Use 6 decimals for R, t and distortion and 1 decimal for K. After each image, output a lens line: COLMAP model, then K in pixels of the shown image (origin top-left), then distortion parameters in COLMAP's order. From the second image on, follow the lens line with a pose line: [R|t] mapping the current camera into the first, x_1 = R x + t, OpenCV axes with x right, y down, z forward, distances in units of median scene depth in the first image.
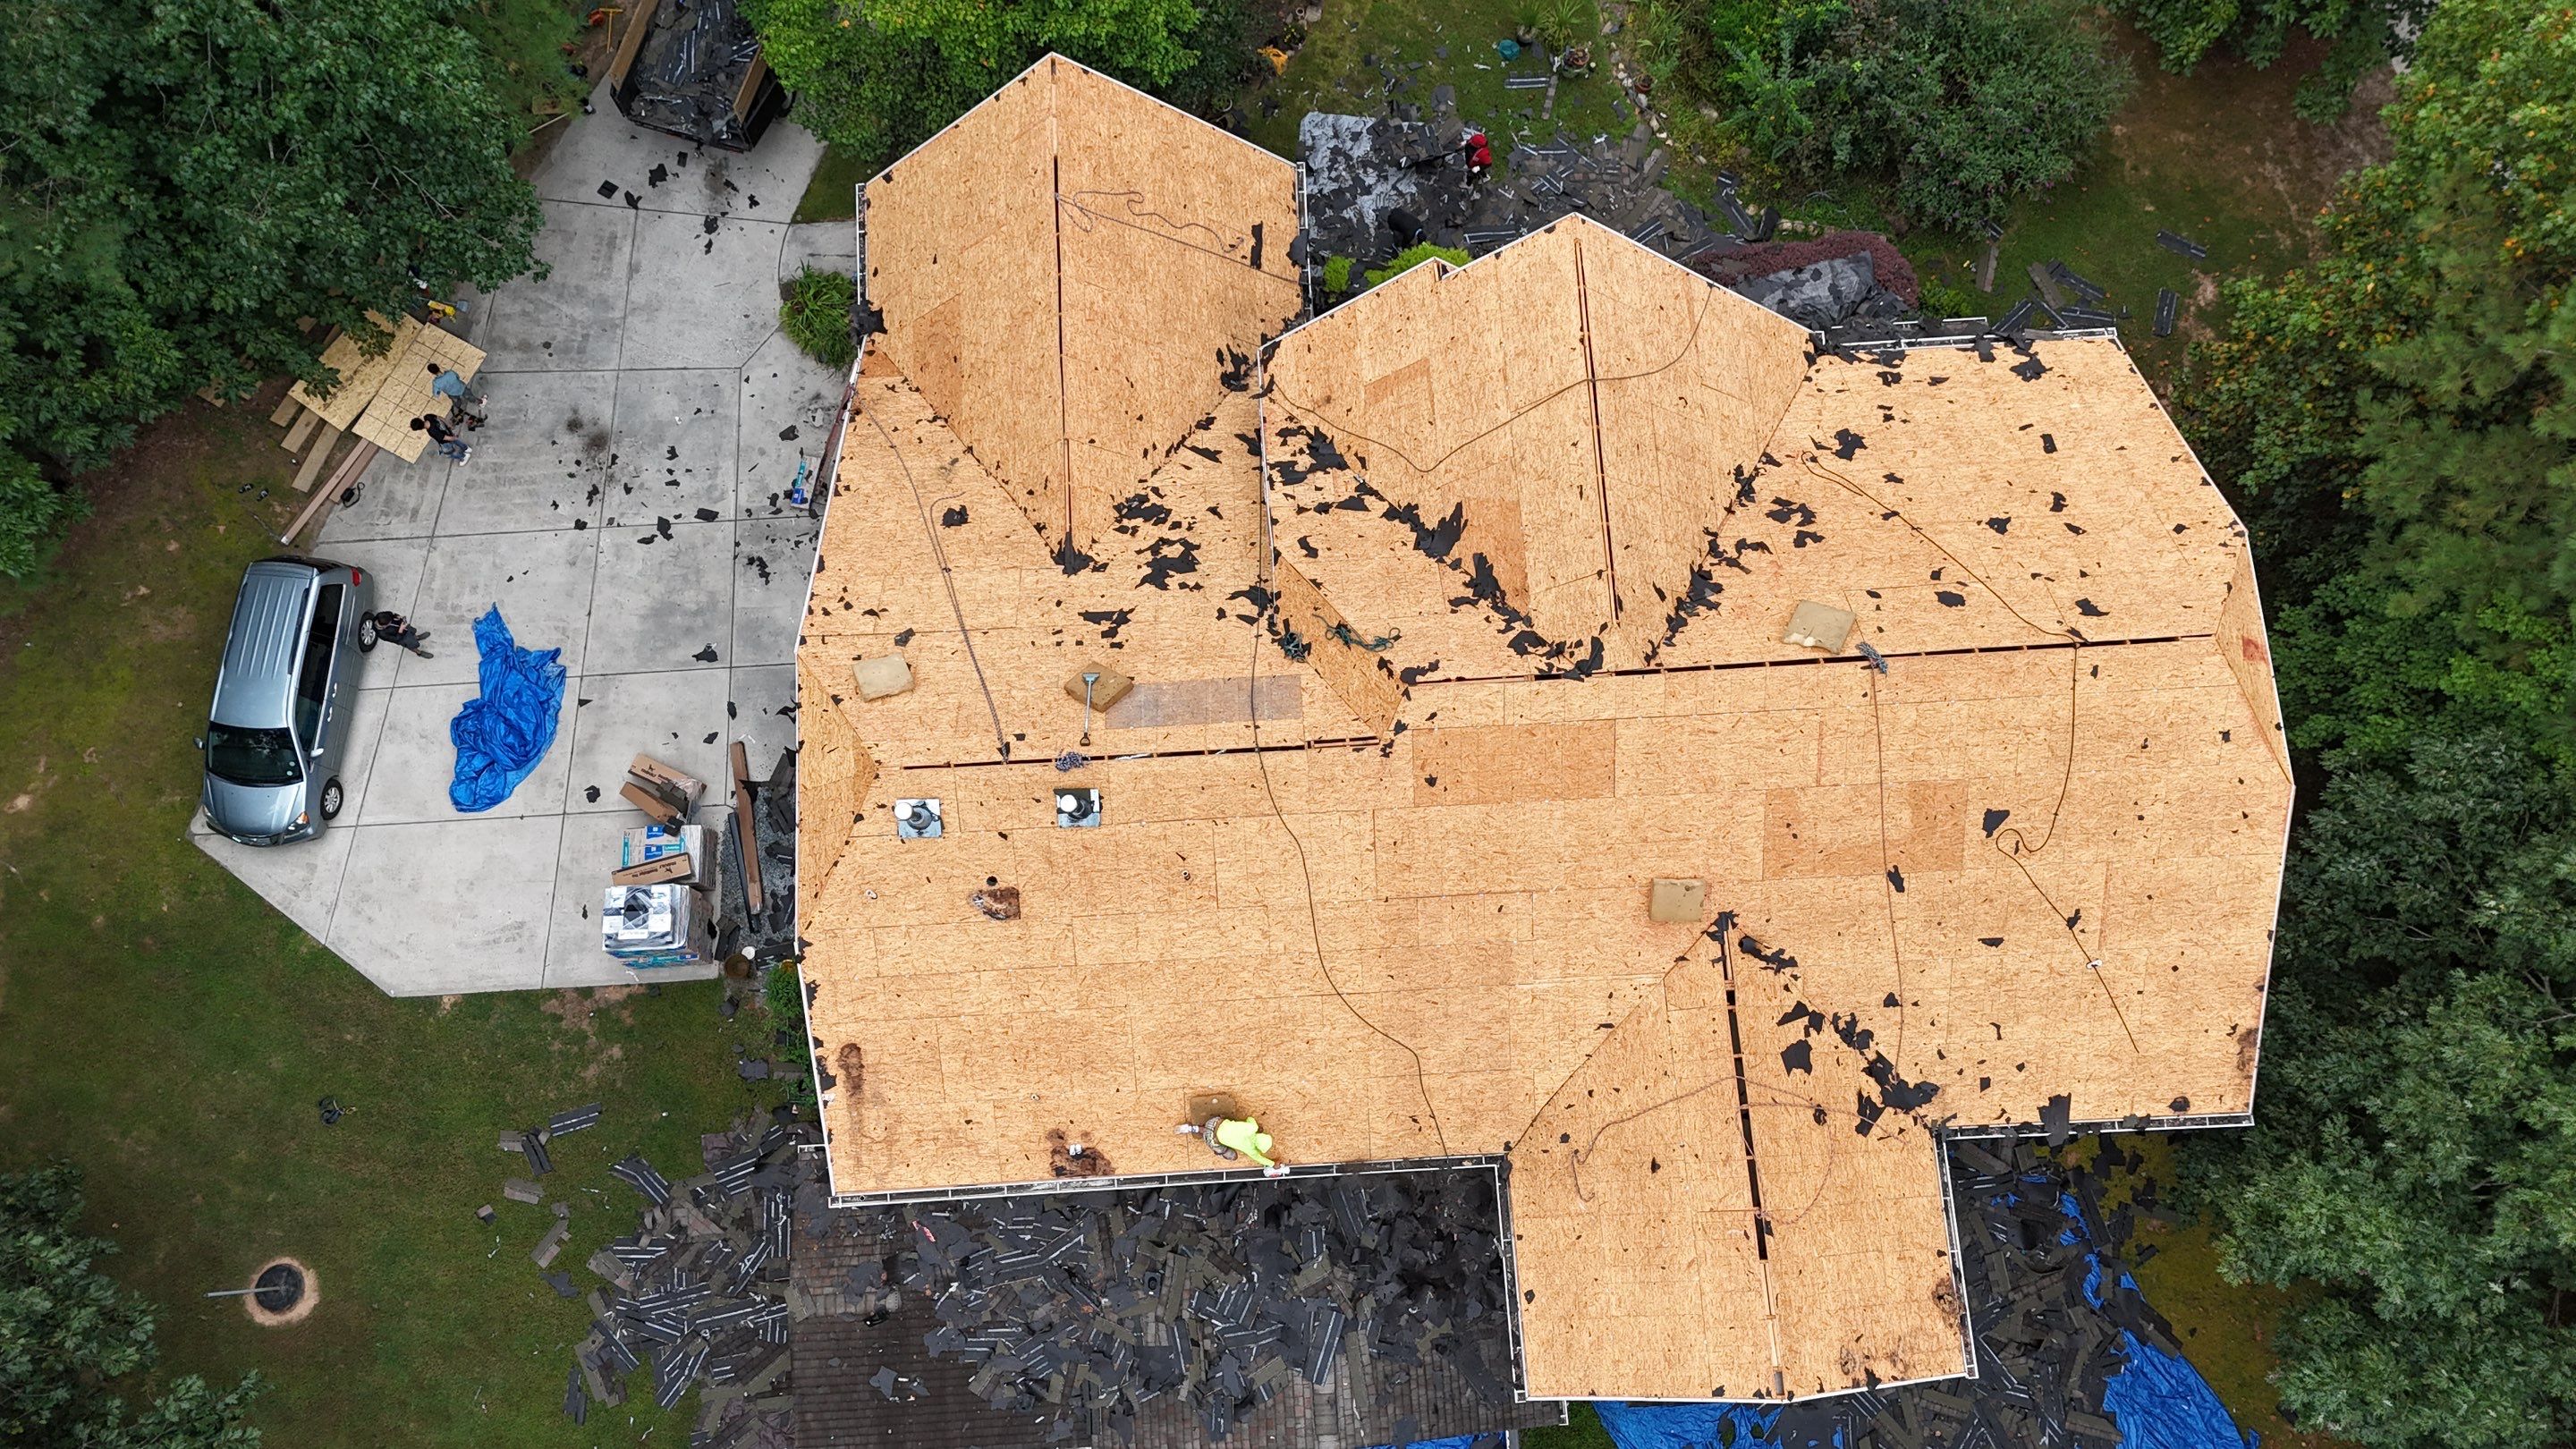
lens RADIAL K [[1929.6, 0, 1283.2], [0, 1929.6, 711.2], [0, 0, 1]] dist [0.052991, -0.054023]
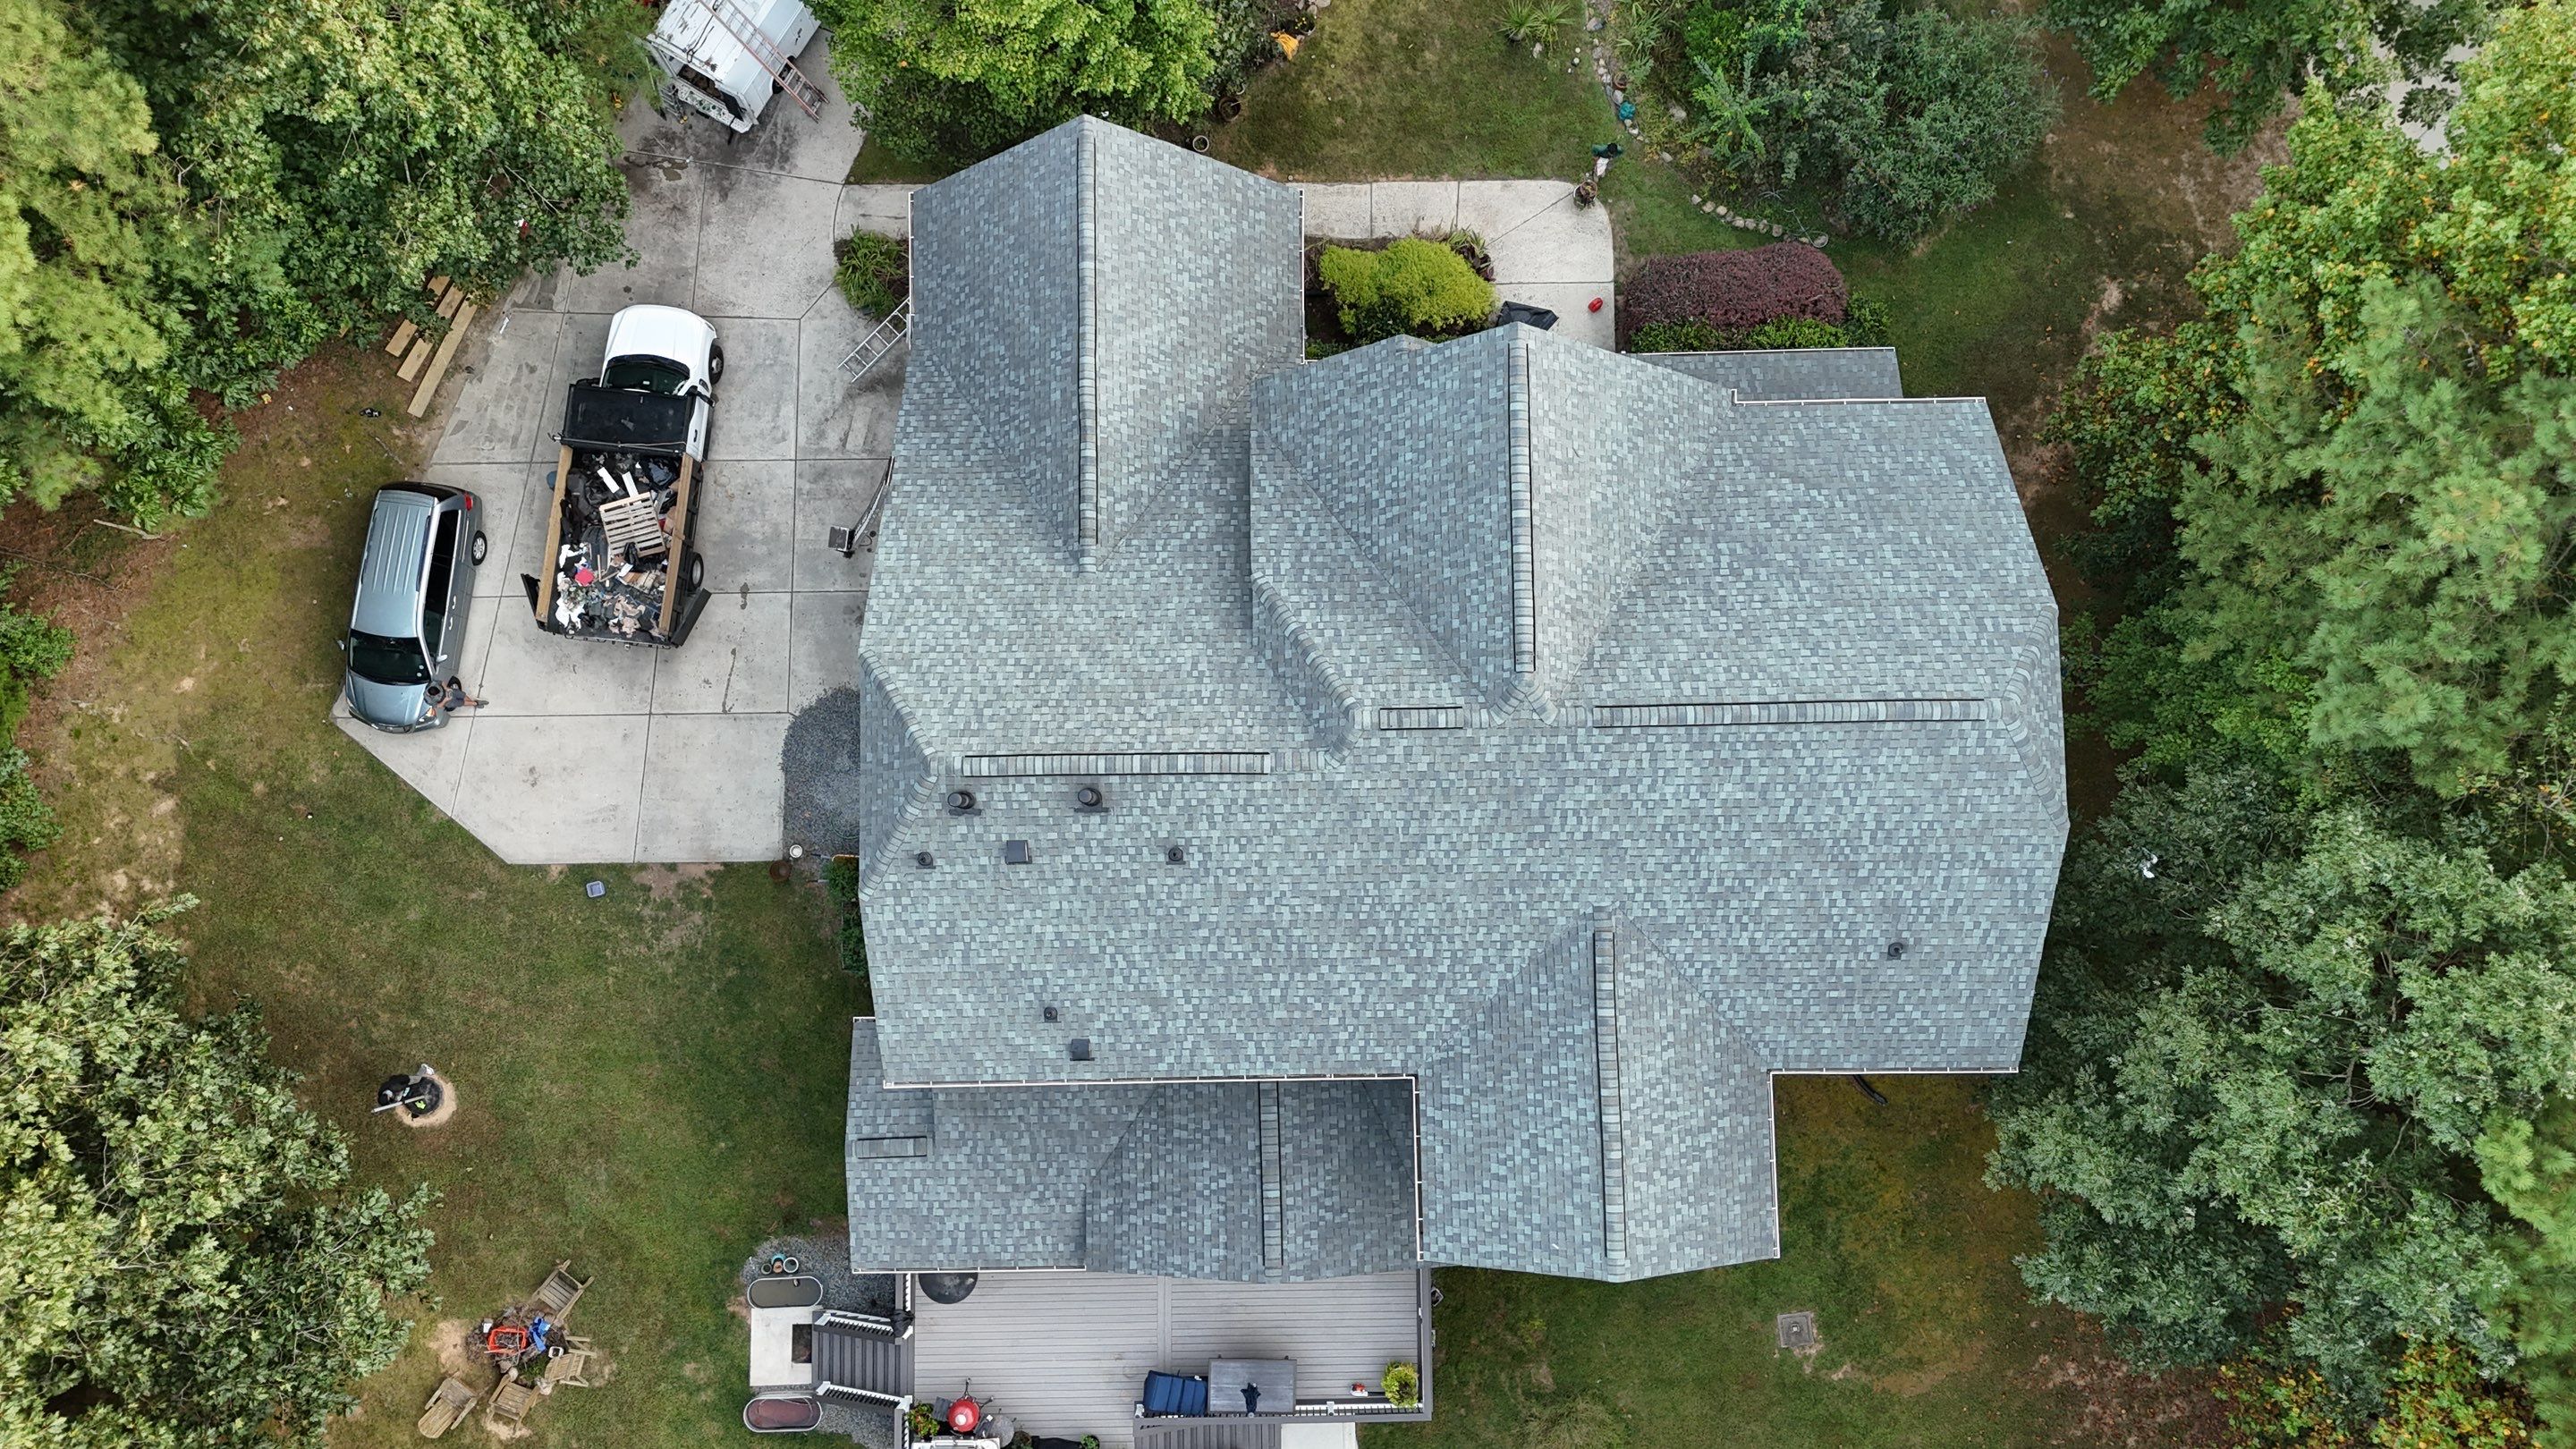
lens RADIAL K [[1929.6, 0, 1281.7], [0, 1929.6, 715.9], [0, 0, 1]] dist [0.052991, -0.054023]
pose [[0.999058, 0.043378, -0.000981, 0.012502], [-0.042763, 0.988222, 0.146932, -0.140999], [0.007343, -0.146751, 0.989146, -0.163631]]
